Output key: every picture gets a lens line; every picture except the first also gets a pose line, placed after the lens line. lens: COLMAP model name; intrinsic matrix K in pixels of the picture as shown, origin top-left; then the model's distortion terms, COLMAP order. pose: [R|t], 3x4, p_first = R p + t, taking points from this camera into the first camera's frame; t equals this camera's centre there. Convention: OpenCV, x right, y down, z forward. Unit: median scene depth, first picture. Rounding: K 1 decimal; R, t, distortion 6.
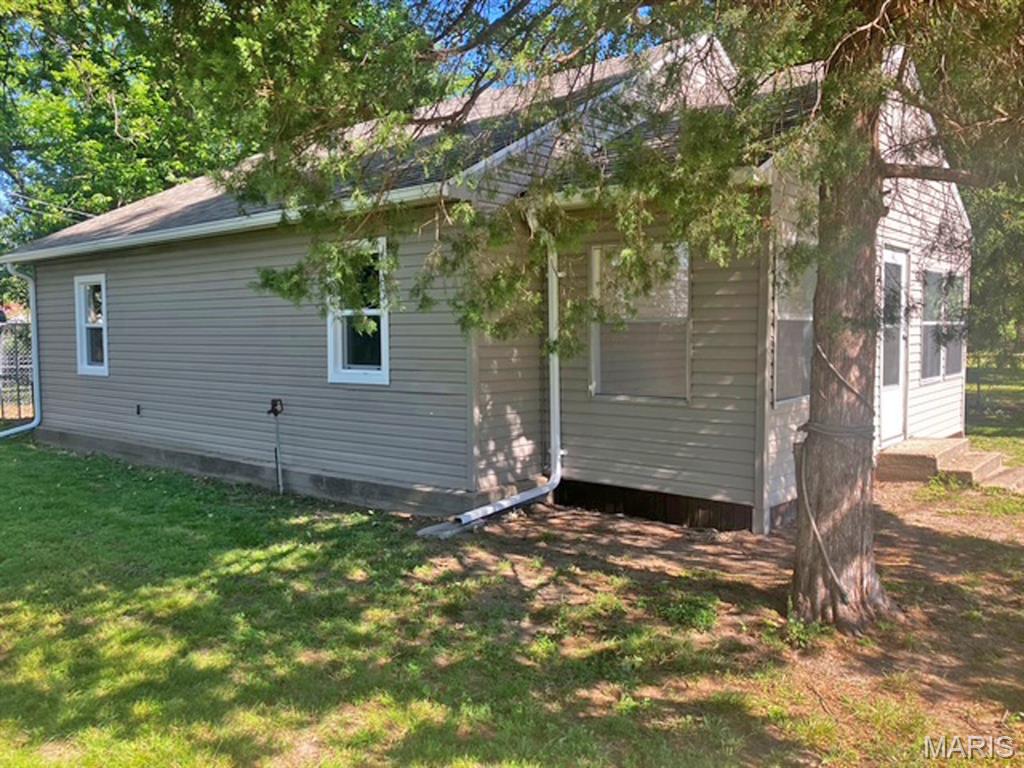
lens RADIAL K [[827.1, 0, 512.0], [0, 827.1, 384.0], [0, 0, 1]] dist [-0.000066, 0.000693]
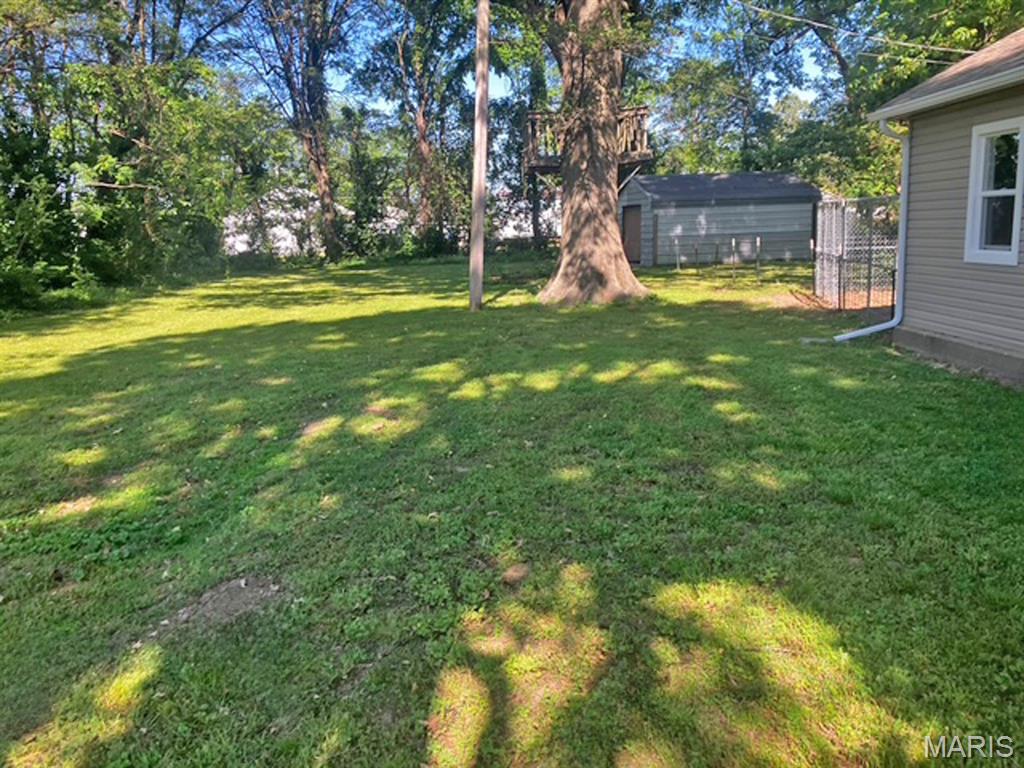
lens RADIAL K [[827.1, 0, 512.0], [0, 827.1, 384.0], [0, 0, 1]] dist [-0.000066, 0.000693]
pose [[0.652736, 0.127916, -0.746708, -0.219465], [-0.019533, 0.988156, 0.152203, -0.008281], [0.757334, -0.084763, 0.647504, 0.199466]]
